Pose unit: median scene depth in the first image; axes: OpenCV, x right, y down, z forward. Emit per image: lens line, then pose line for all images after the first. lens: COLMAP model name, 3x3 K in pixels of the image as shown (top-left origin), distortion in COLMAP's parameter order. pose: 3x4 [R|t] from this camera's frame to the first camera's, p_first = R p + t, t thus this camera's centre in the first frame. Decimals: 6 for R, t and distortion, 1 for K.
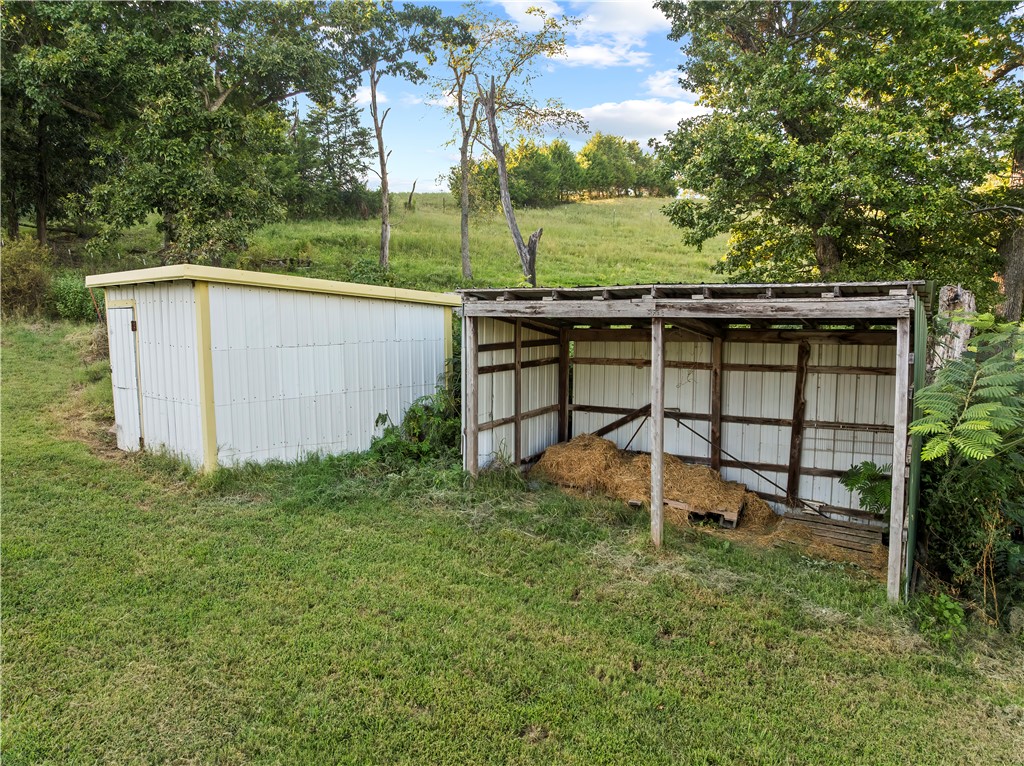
lens RADIAL K [[722.5, 0, 512.0], [0, 722.5, 383.0], [0, 0, 1]] dist [-0.036043, 0.000043]
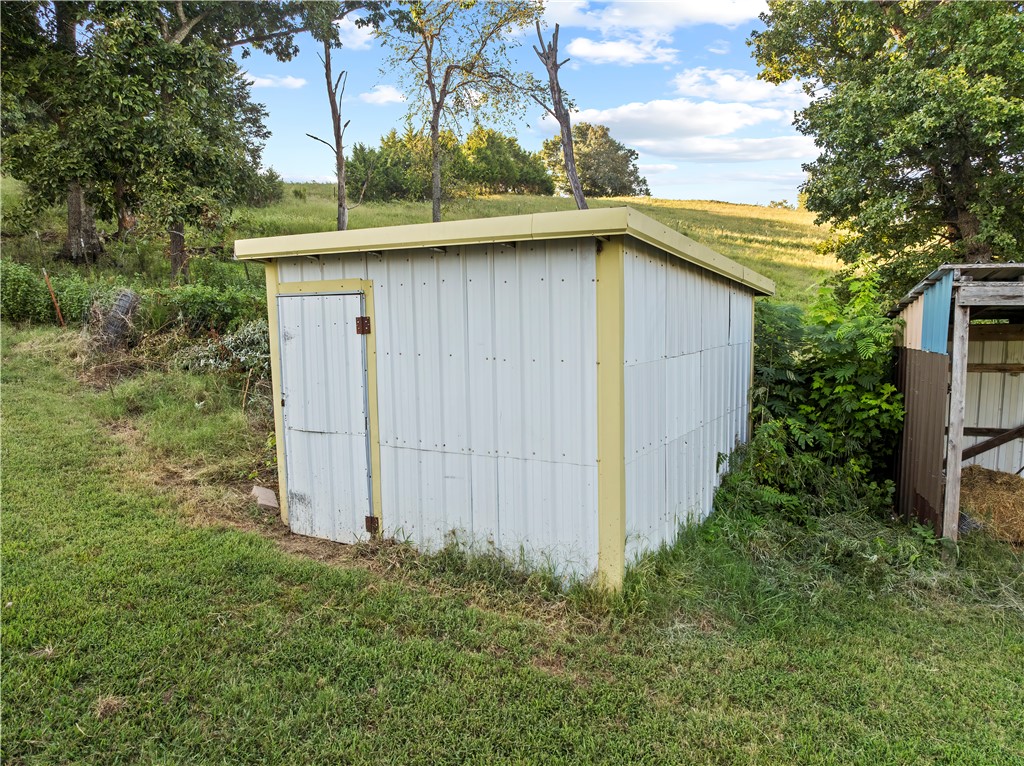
lens RADIAL K [[722.5, 0, 512.0], [0, 722.5, 383.0], [0, 0, 1]] dist [-0.036043, 0.000043]
pose [[0.973616, -0.029266, 0.226310, -0.257714], [0.029614, 0.999560, 0.001855, -0.014622], [-0.226265, 0.004896, 0.974054, 0.191874]]
